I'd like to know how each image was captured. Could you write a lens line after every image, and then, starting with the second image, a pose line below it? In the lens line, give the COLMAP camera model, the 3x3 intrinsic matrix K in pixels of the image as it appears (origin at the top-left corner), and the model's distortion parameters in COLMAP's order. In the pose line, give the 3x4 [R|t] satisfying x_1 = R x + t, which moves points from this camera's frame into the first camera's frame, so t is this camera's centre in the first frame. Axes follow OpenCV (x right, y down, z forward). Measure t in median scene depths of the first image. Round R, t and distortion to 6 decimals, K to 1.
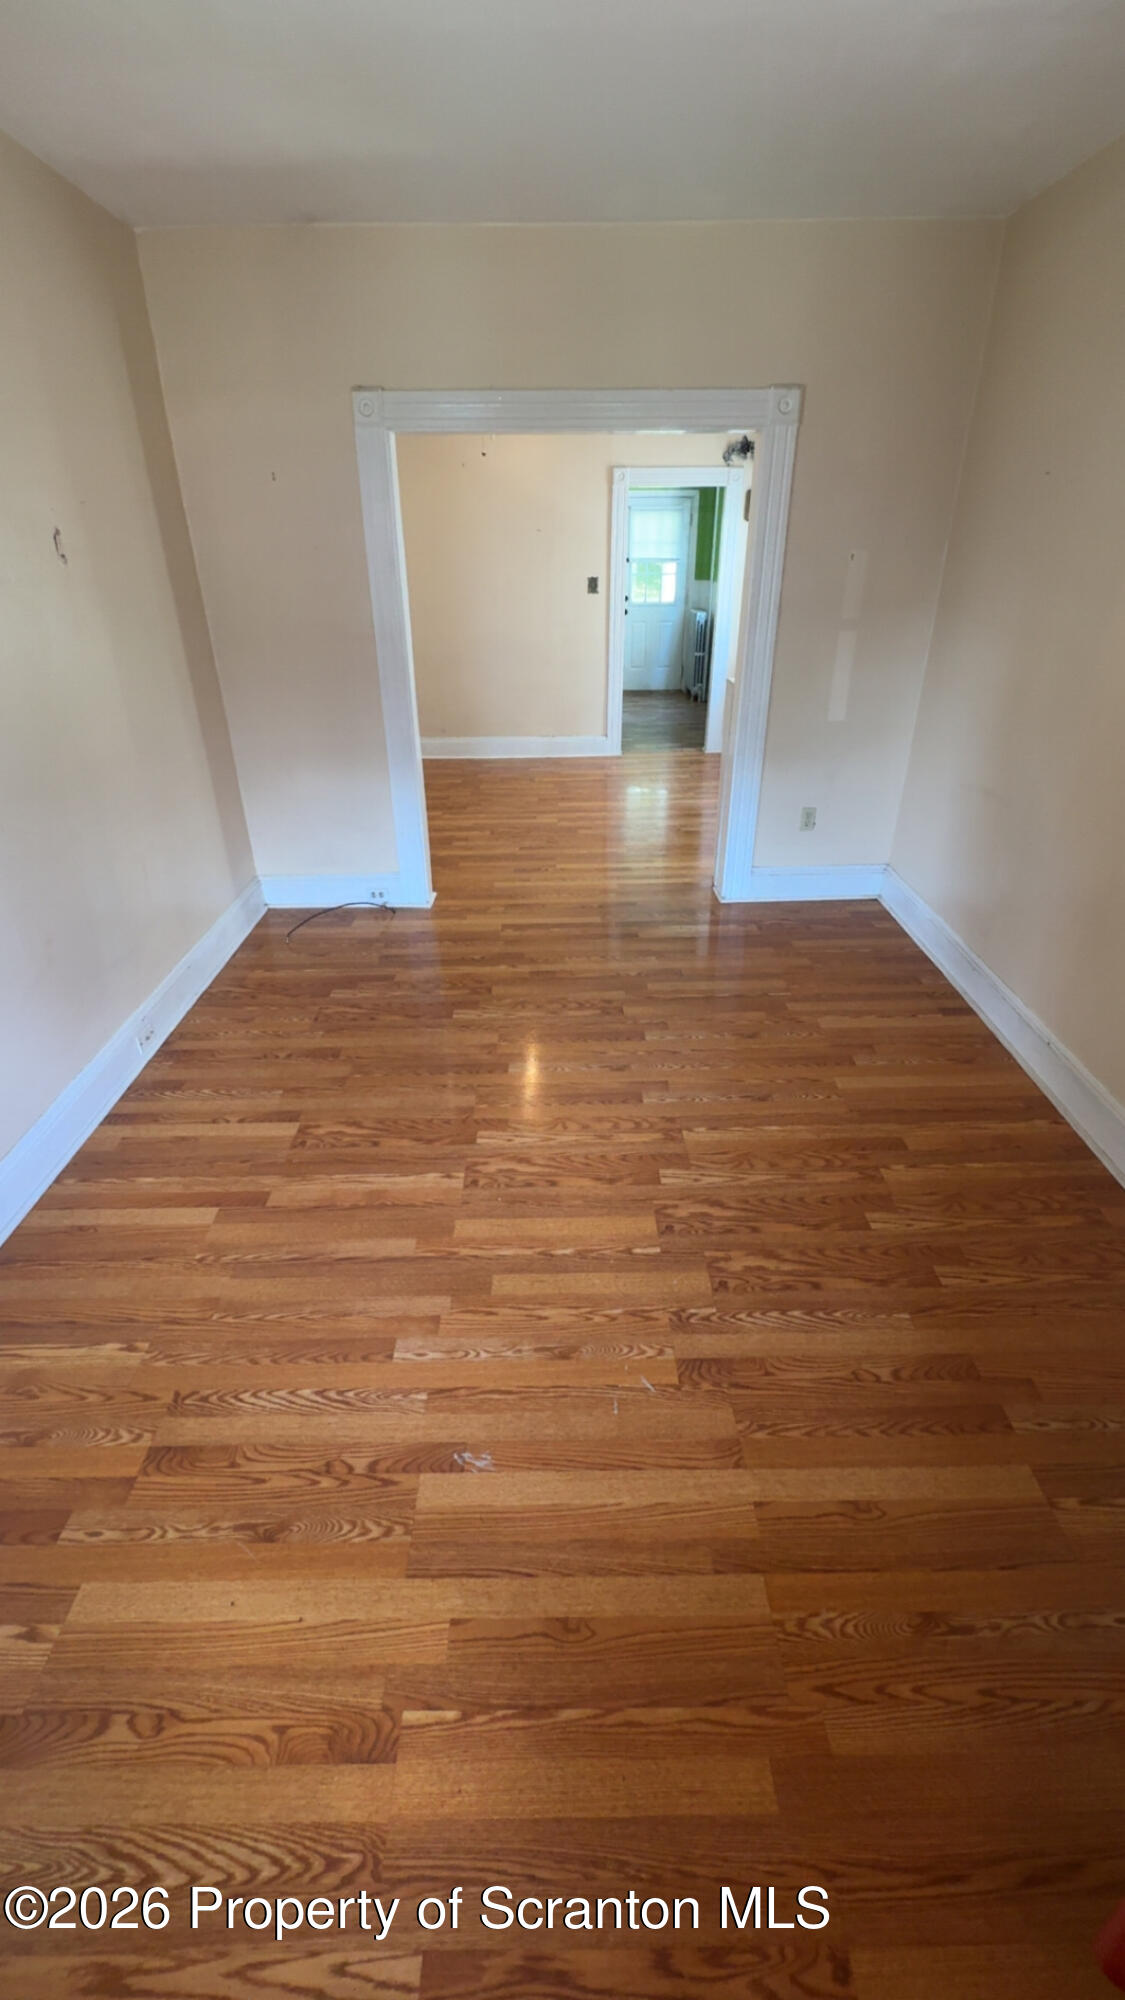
lens RADIAL K [[844.1, 0, 558.2], [0, 844.1, 1010.1], [0, 0, 1]] dist [0.002966, 0.000277]
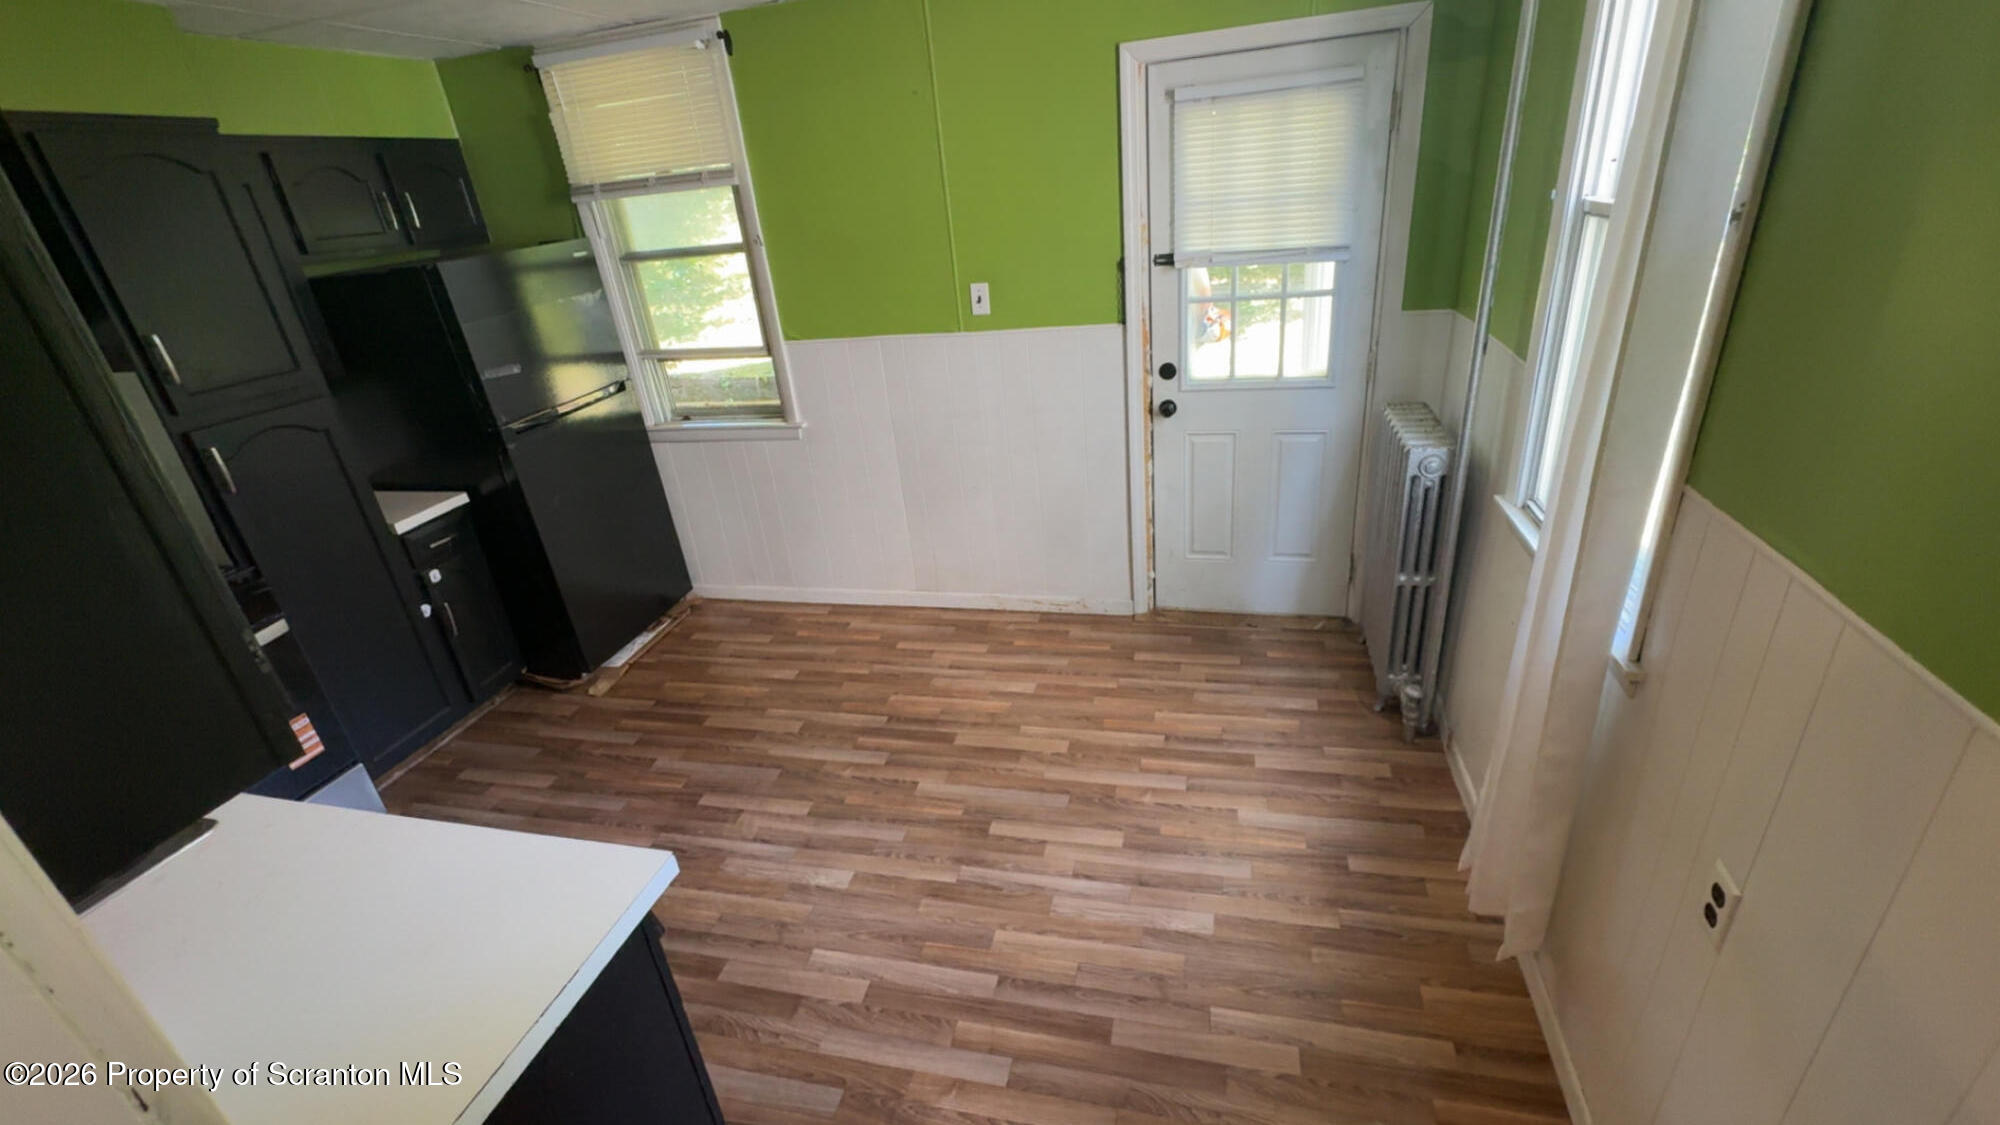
lens RADIAL K [[844.1, 0, 1004.0], [0, 844.1, 565.0], [0, 0, 1]] dist [0.002966, 0.000277]
pose [[0.965853, 0.038122, -0.256272, 0.108036], [-0.053965, 0.997023, -0.055075, -0.402816], [0.253409, 0.067024, 0.965035, 0.696675]]
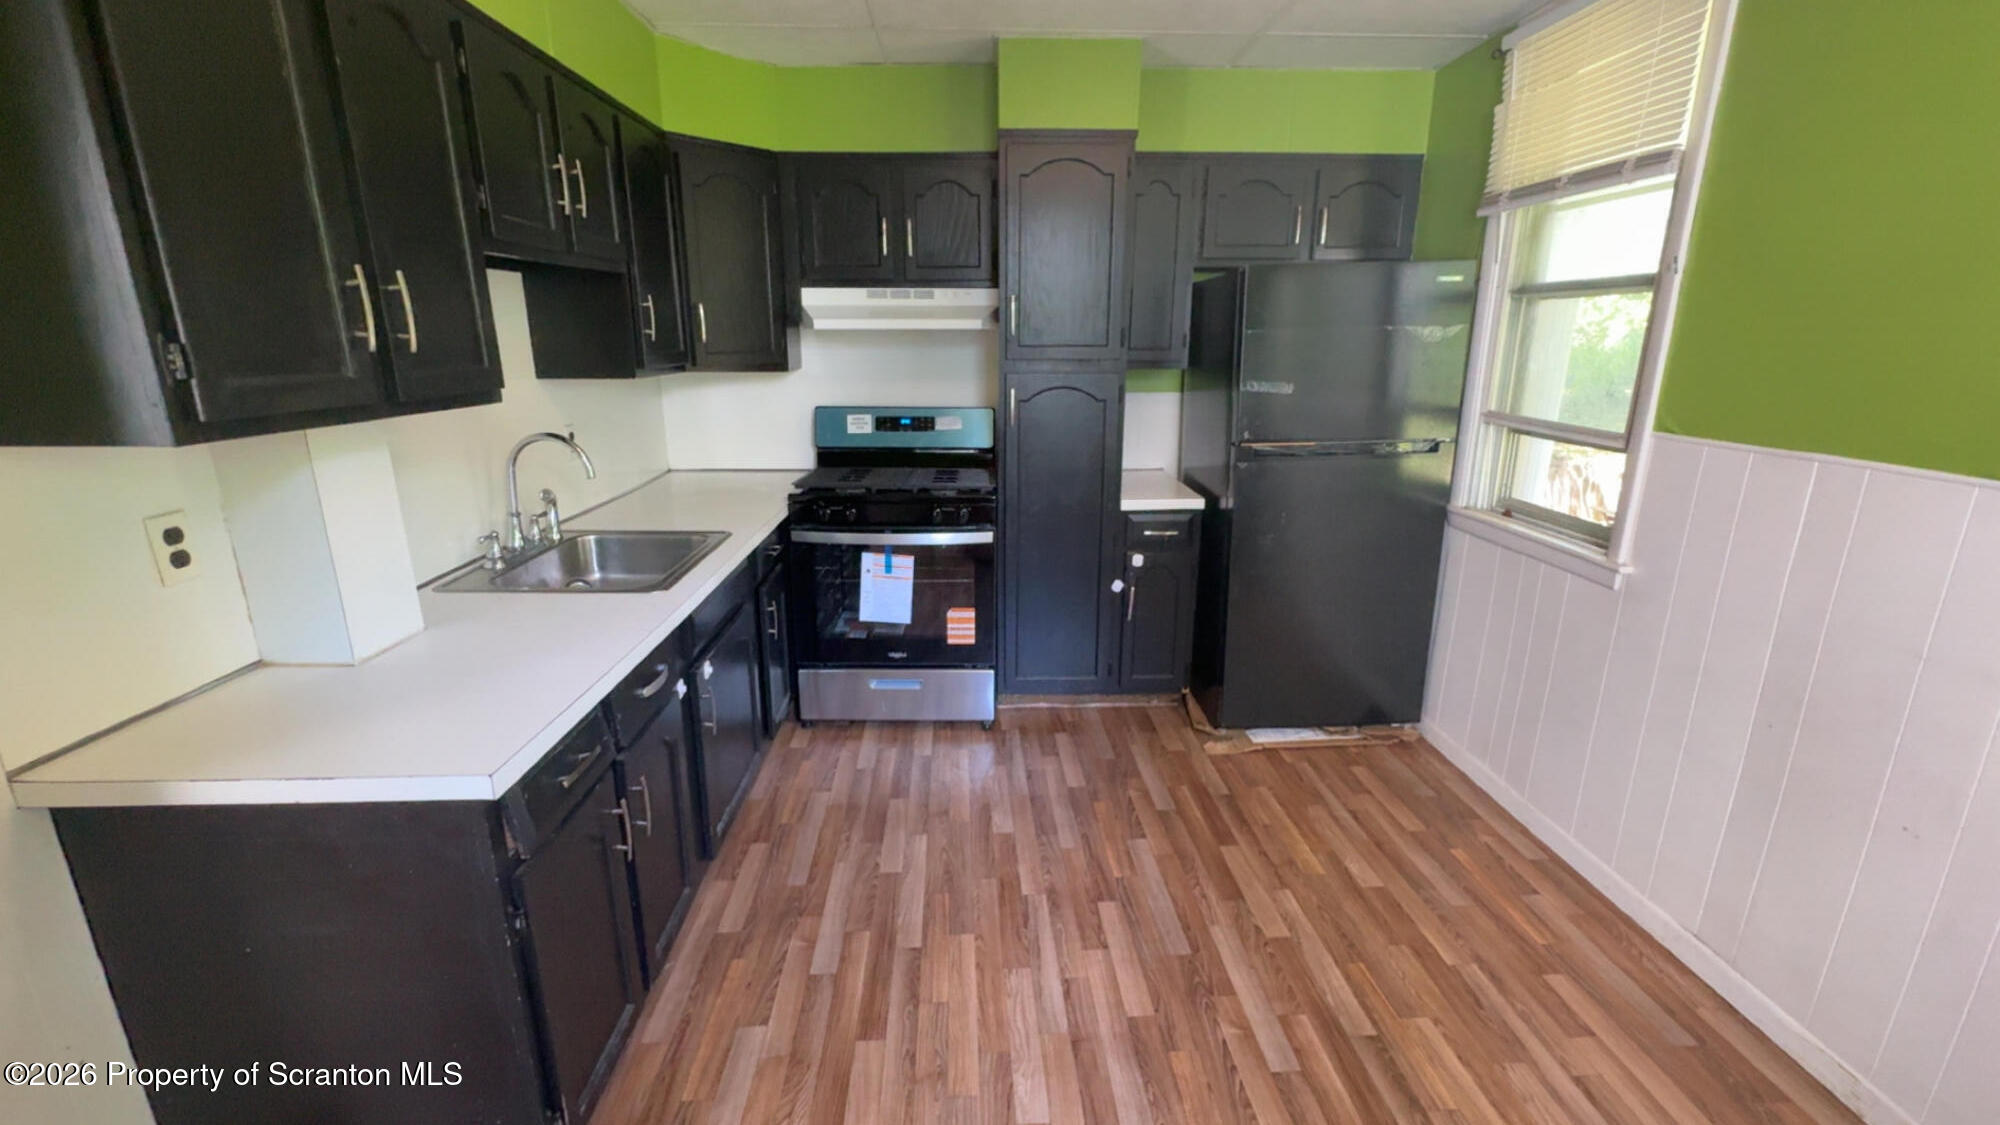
lens RADIAL K [[844.1, 0, 992.7], [0, 844.1, 565.9], [0, 0, 1]] dist [0.002966, 0.000277]
pose [[0.033127, 0.280411, -0.959308, 0.135123], [-0.488620, 0.841853, 0.229205, -0.450407], [0.871868, 0.461144, 0.164903, 0.845364]]
